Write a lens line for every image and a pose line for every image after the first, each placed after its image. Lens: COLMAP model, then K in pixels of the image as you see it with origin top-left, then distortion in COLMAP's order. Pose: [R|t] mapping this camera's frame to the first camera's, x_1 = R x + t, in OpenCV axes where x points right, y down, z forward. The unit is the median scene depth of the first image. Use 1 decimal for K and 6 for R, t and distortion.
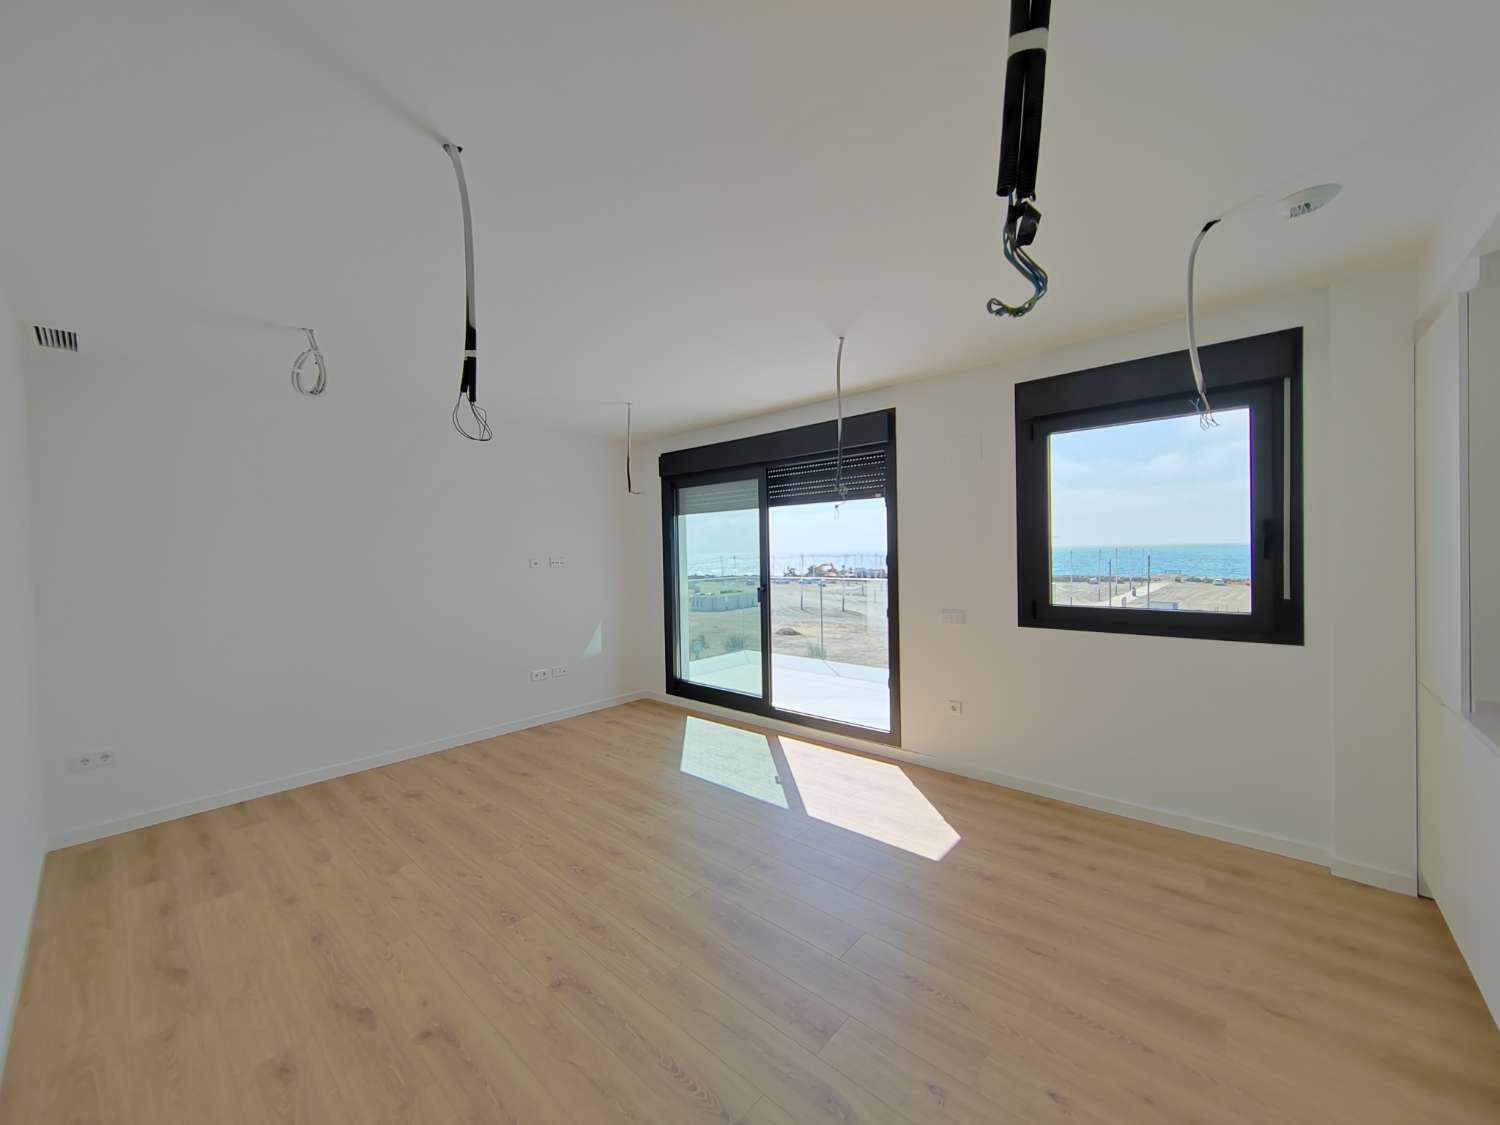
lens RADIAL K [[570.6, 0, 751.6], [0, 570.6, 559.7], [0, 0, 1]] dist [0.004269, 0.000067]
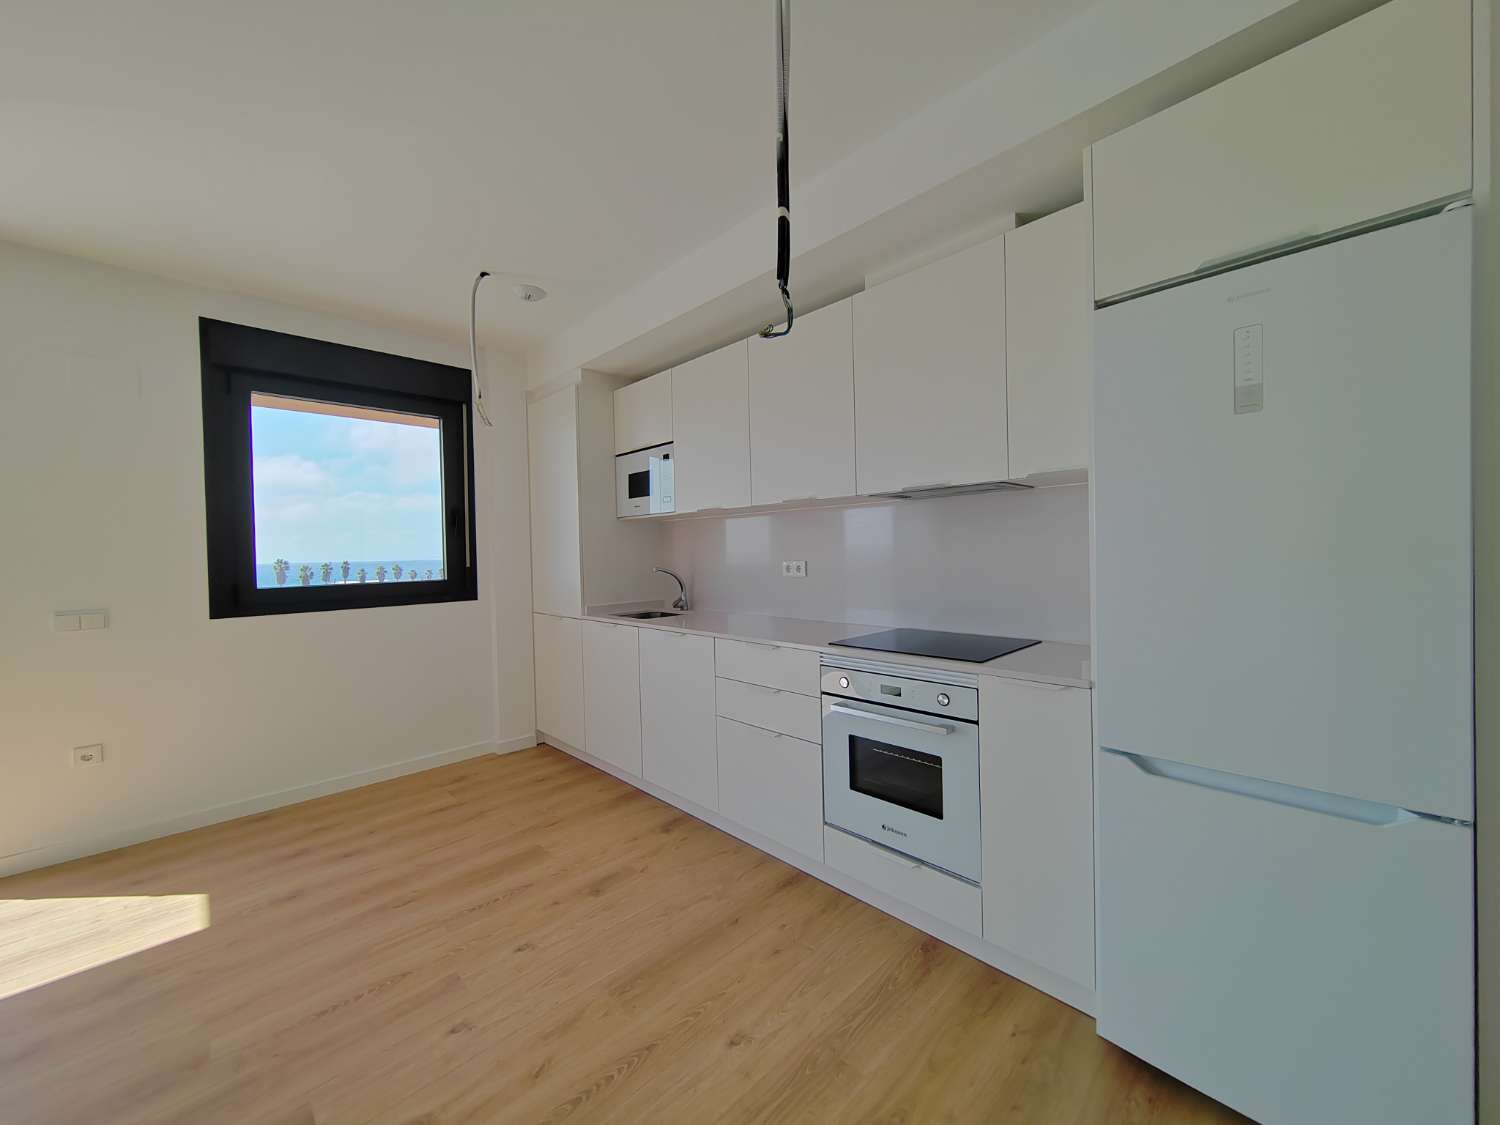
lens RADIAL K [[573.6, 0, 751.7], [0, 573.6, 559.0], [0, 0, 1]] dist [0.002117, -0.000041]
pose [[0.070670, 0.005786, 0.997483, -0.292911], [0.036173, 0.999311, -0.008359, 0.068039], [-0.996844, 0.036673, 0.070412, 0.184381]]
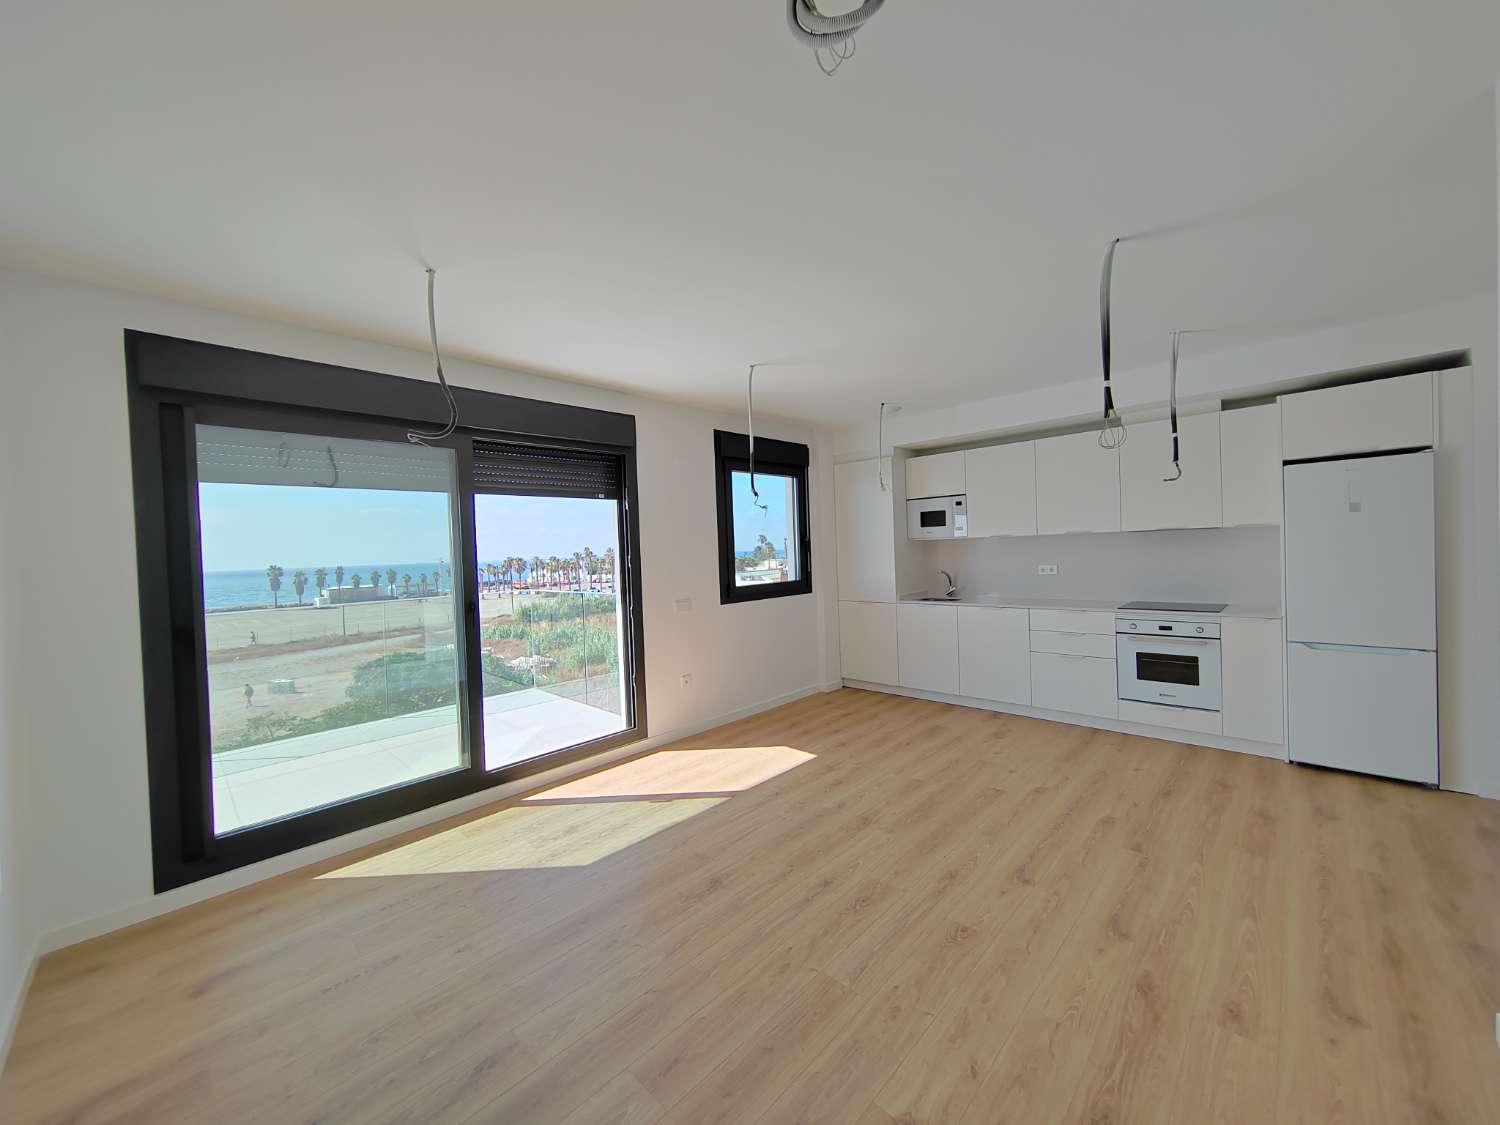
lens RADIAL K [[570.6, 0, 751.6], [0, 570.6, 559.7], [0, 0, 1]] dist [0.004269, 0.000067]
pose [[0.045597, 0.000435, 0.998960, -0.933557], [0.052374, 0.998624, -0.002826, 0.015315], [-0.997586, 0.052449, 0.045511, 0.878465]]
